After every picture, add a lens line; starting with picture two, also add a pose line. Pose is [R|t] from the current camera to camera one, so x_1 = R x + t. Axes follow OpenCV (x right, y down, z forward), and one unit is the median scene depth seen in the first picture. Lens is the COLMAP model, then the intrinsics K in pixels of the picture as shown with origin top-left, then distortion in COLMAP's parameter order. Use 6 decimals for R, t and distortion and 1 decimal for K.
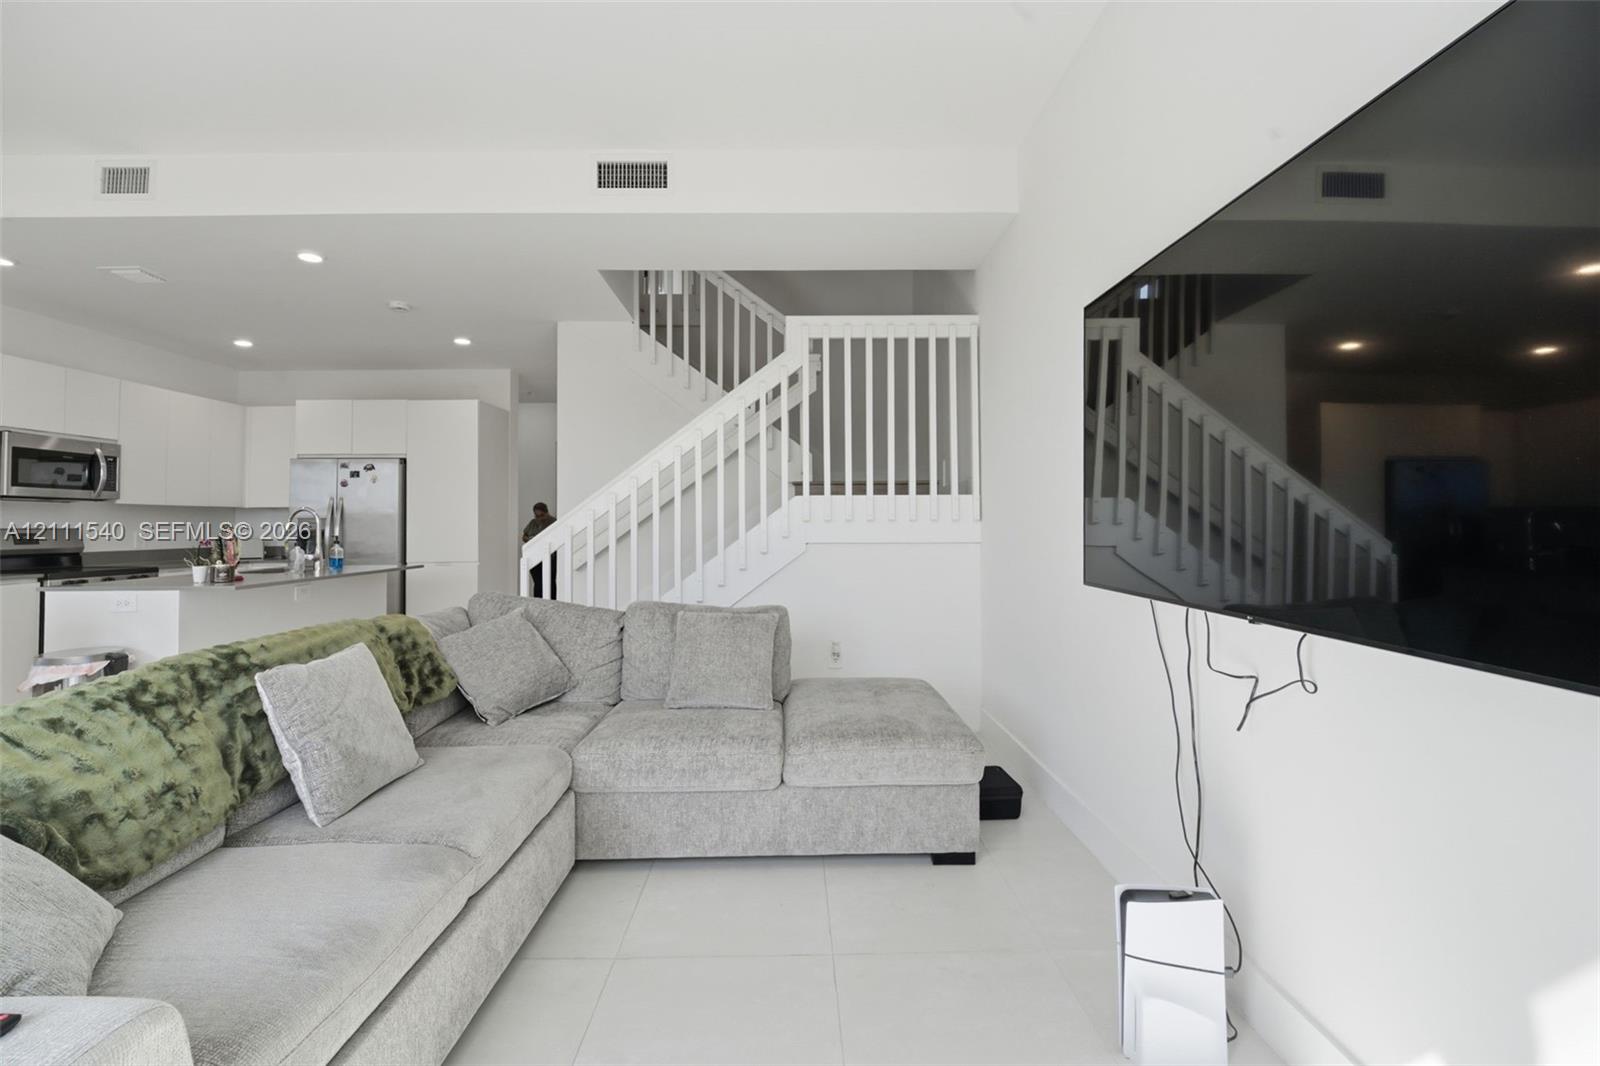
lens RADIAL K [[694.4, 0, 806.8], [0, 694.4, 497.7], [0, 0, 1]] dist [0.043224, -0.021964]
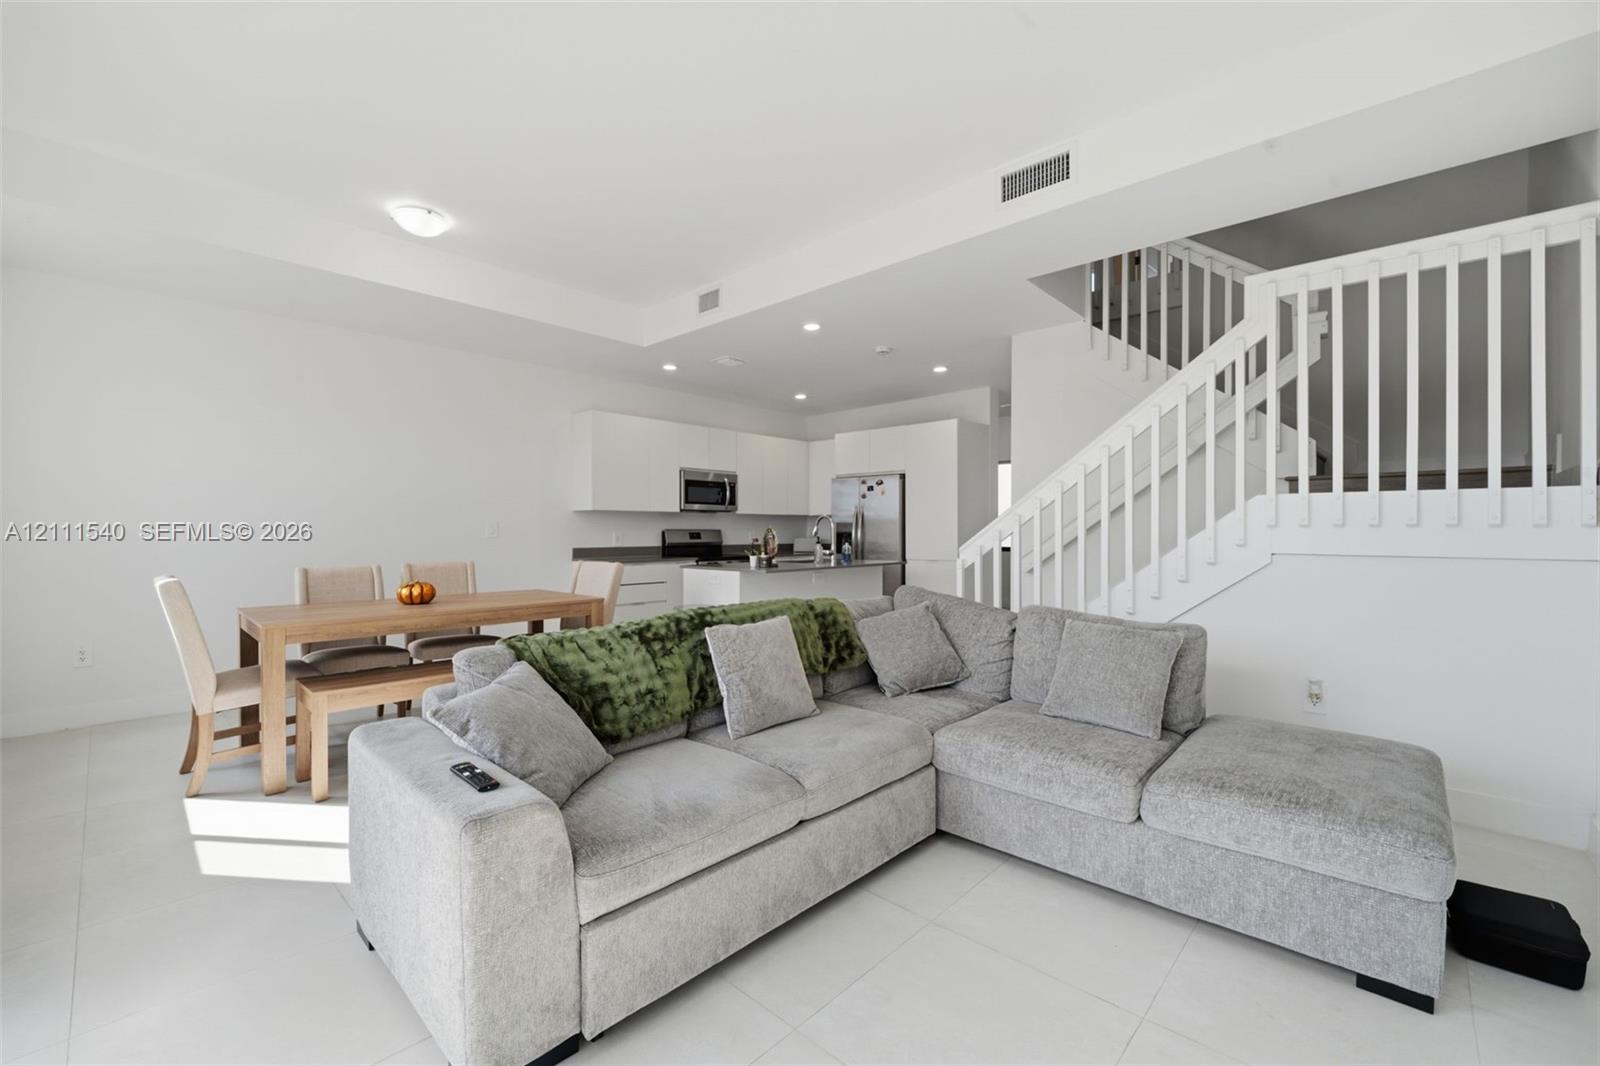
lens RADIAL K [[666.3, 0, 797.9], [0, 666.3, 527.5], [0, 0, 1]] dist [0.037670, -0.022157]
pose [[0.726801, 0.003141, -0.686841, 0.224416], [0.021971, 0.999371, 0.027819, 0.002503], [0.686496, -0.035309, 0.726275, 0.084871]]
